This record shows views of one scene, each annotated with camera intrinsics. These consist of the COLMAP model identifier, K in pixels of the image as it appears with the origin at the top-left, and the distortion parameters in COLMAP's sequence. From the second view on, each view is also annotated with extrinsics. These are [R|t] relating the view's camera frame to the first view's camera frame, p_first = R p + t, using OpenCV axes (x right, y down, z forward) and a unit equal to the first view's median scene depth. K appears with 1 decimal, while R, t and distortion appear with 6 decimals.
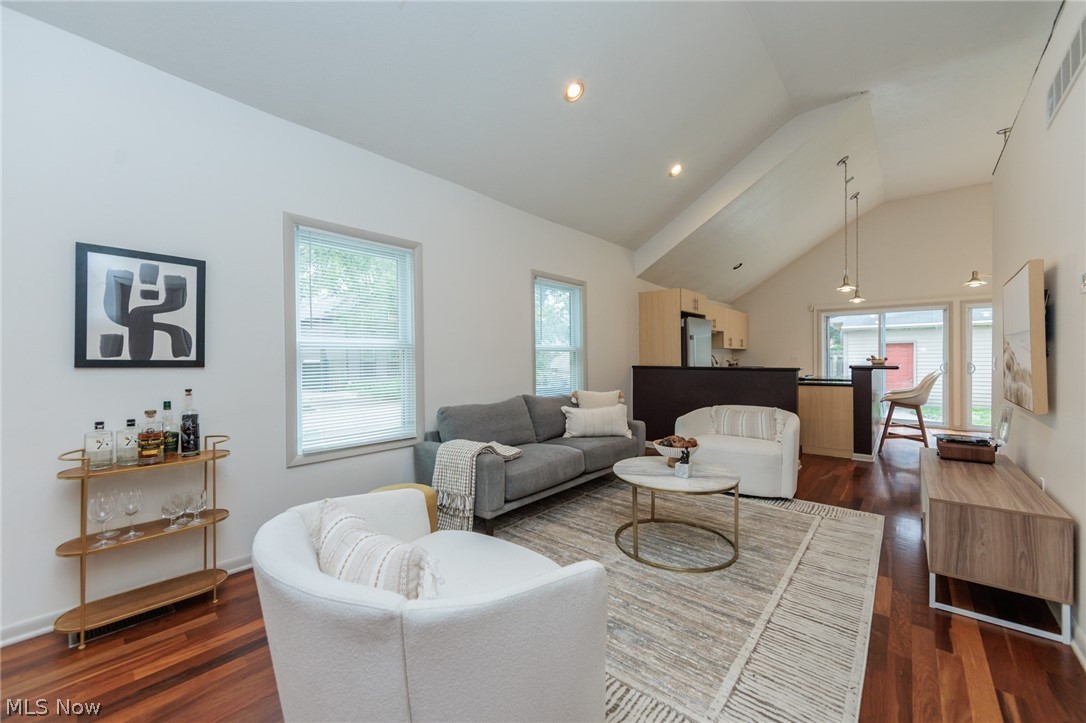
lens RADIAL K [[425.3, 0, 546.2], [0, 425.3, 361.8], [0, 0, 1]] dist [-0.000675, 0.000003]
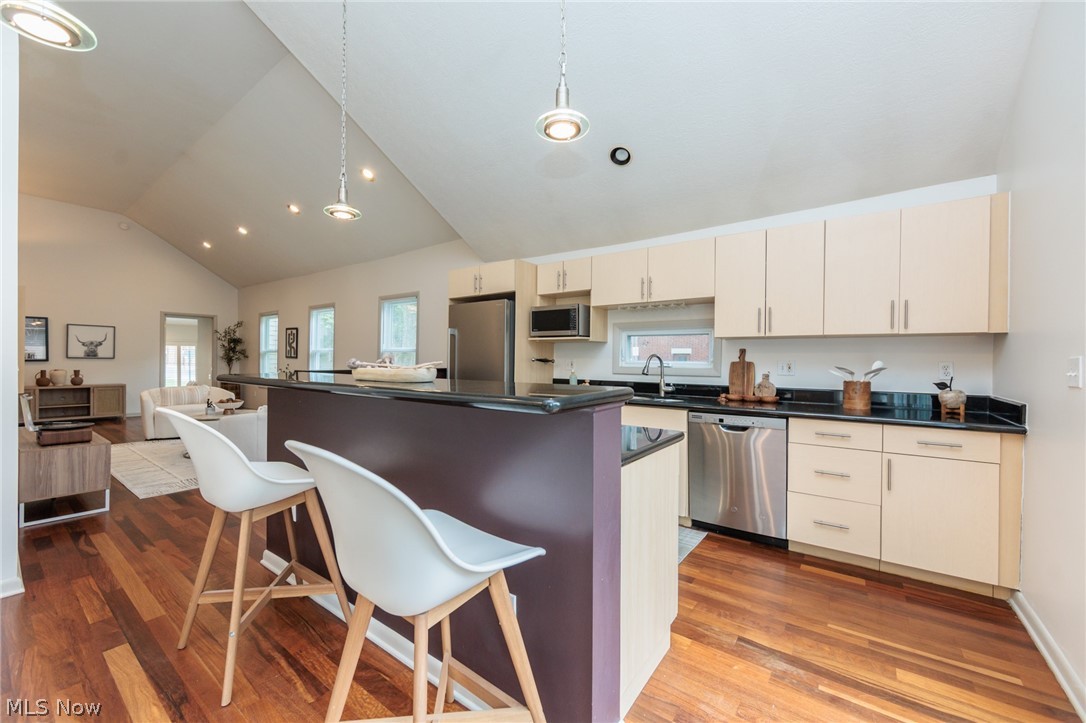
lens RADIAL K [[425.3, 0, 546.2], [0, 425.3, 361.8], [0, 0, 1]] dist [-0.000675, 0.000003]
pose [[0.071328, 0.012853, -0.997370, 1.852167], [-0.015959, 0.999804, 0.011743, -0.021868], [0.997325, 0.015079, 0.071519, 1.845866]]
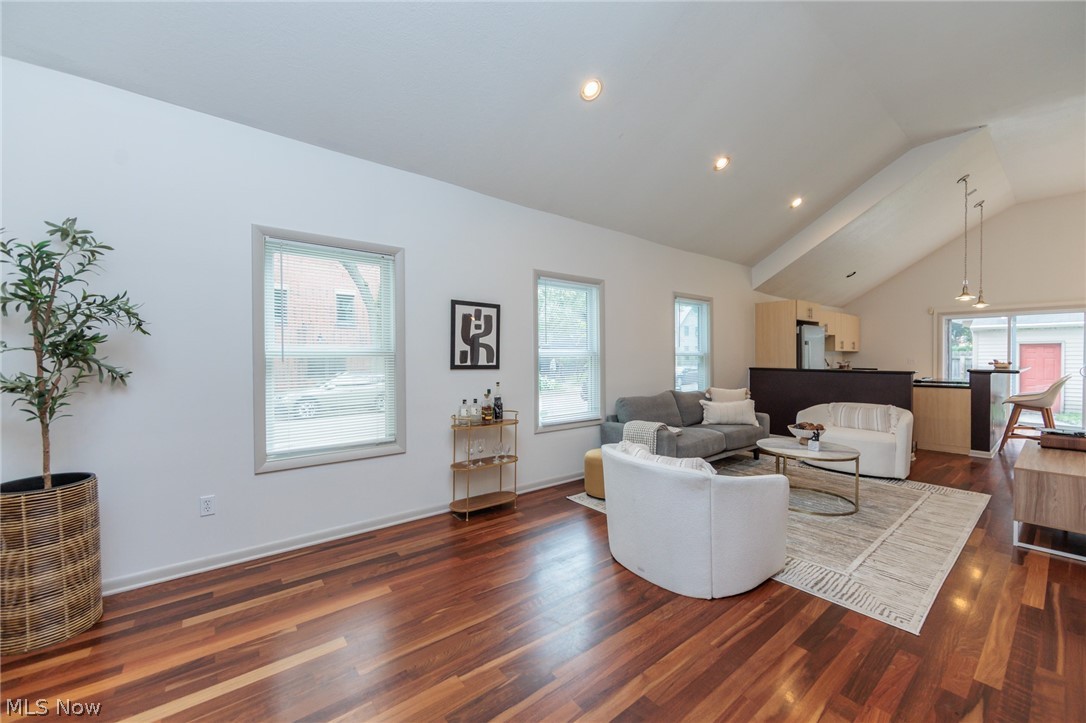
lens RADIAL K [[425.3, 0, 546.2], [0, 425.3, 361.8], [0, 0, 1]] dist [-0.000675, 0.000003]
pose [[0.982809, 0.005832, -0.184533, -0.213442], [-0.004859, 0.999972, 0.005727, -0.017128], [0.184561, -0.004732, 0.982810, -0.393569]]
